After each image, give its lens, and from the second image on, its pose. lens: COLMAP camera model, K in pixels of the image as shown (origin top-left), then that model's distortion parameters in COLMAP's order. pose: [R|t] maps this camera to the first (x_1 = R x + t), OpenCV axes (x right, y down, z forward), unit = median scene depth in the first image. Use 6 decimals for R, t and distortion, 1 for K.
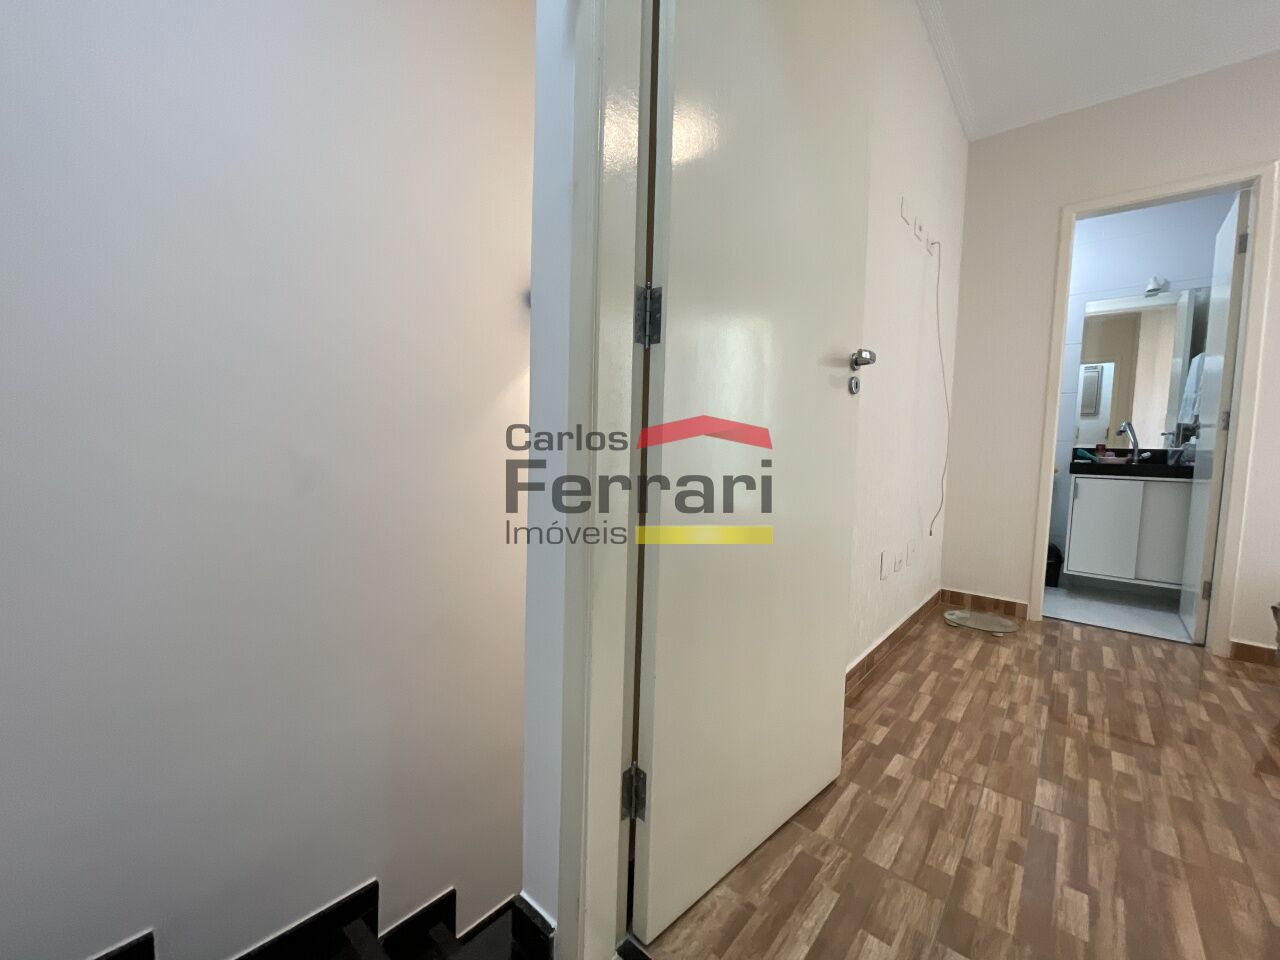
lens RADIAL K [[516.6, 0, 611.0], [0, 516.6, 483.1], [0, 0, 1]] dist [-0.004473, -0.002417]
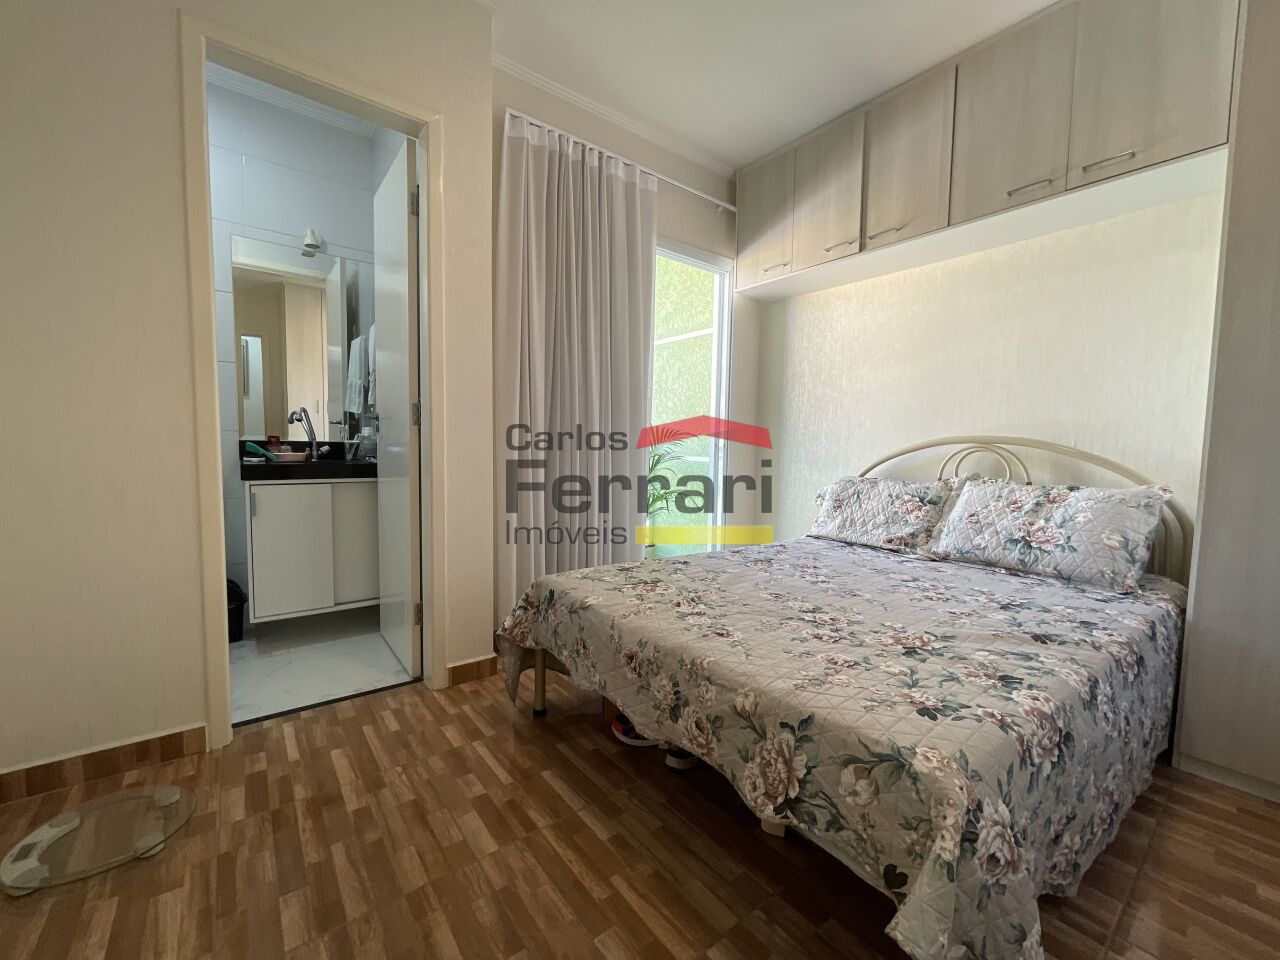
lens RADIAL K [[516.6, 0, 647.4], [0, 516.6, 479.9], [0, 0, 1]] dist [-0.004473, -0.002417]
pose [[0.154459, -0.090122, 0.983880, 0.378830], [0.058749, 0.994907, 0.081909, -0.053747], [-0.986251, 0.045150, 0.158967, 0.448628]]
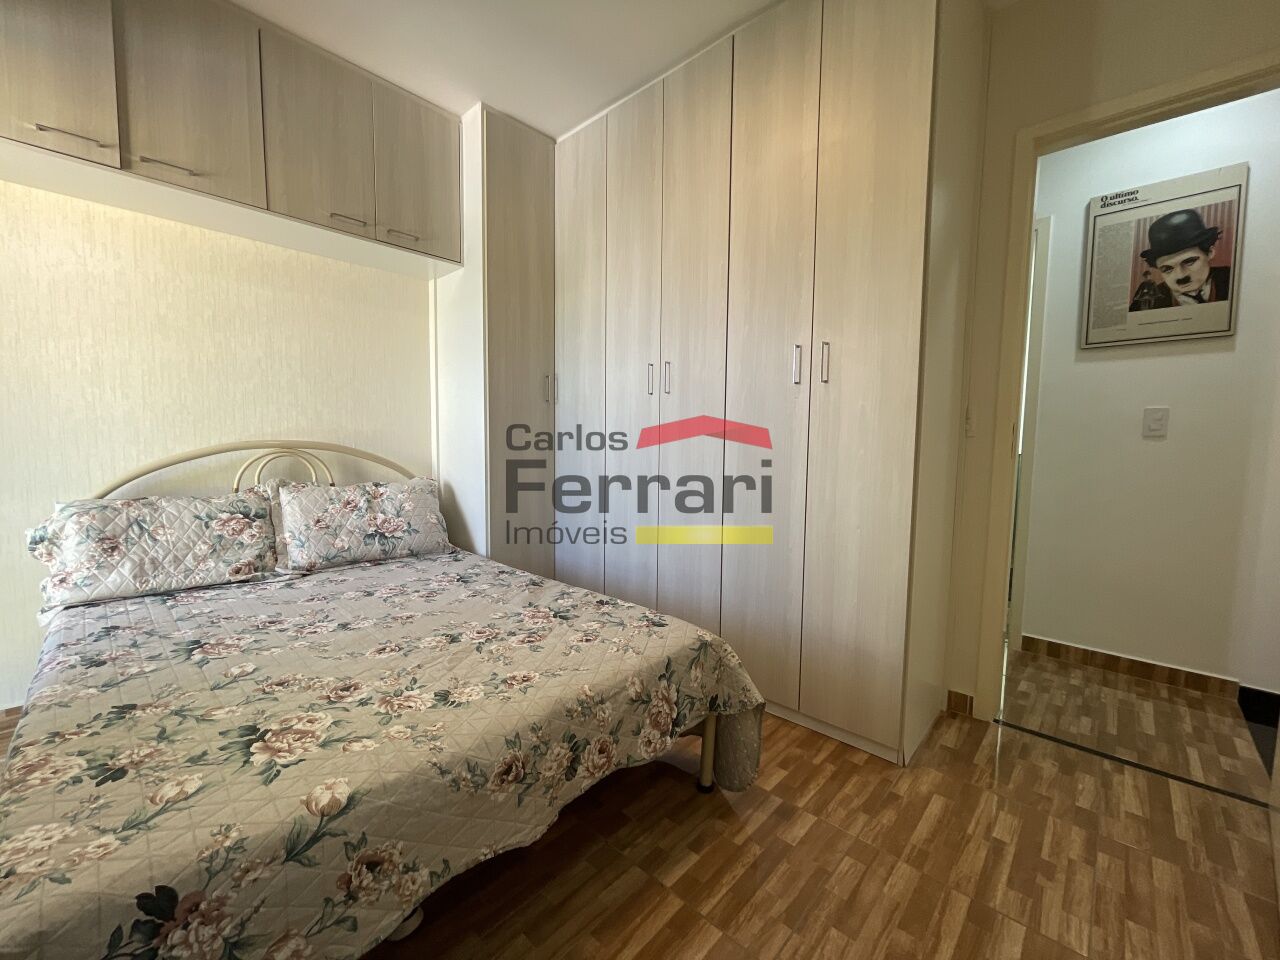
lens RADIAL K [[516.6, 0, 630.4], [0, 516.6, 483.0], [0, 0, 1]] dist [-0.004473, -0.002417]
pose [[-0.999018, -0.042677, 0.011891, 0.767305], [-0.040371, 0.987500, 0.152358, -0.109328], [-0.018244, 0.151729, -0.988254, 0.887546]]
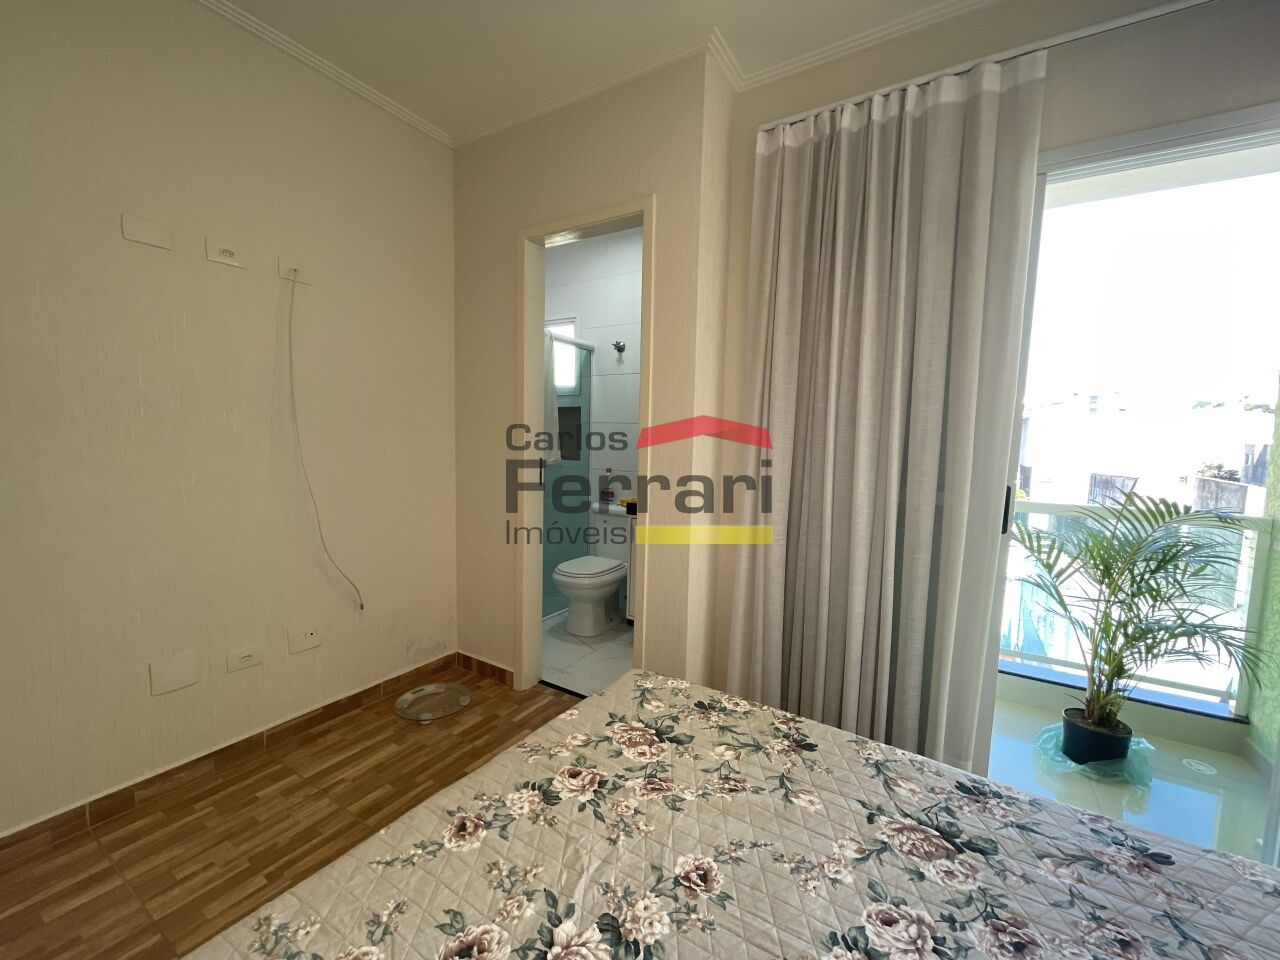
lens RADIAL K [[516.6, 0, 636.2], [0, 516.6, 487.9], [0, 0, 1]] dist [-0.004473, -0.002417]
pose [[0.981936, -0.018780, 0.188278, 0.916213], [0.013840, 0.999525, 0.027520, -0.117068], [-0.188705, -0.024417, 0.981730, 0.082837]]
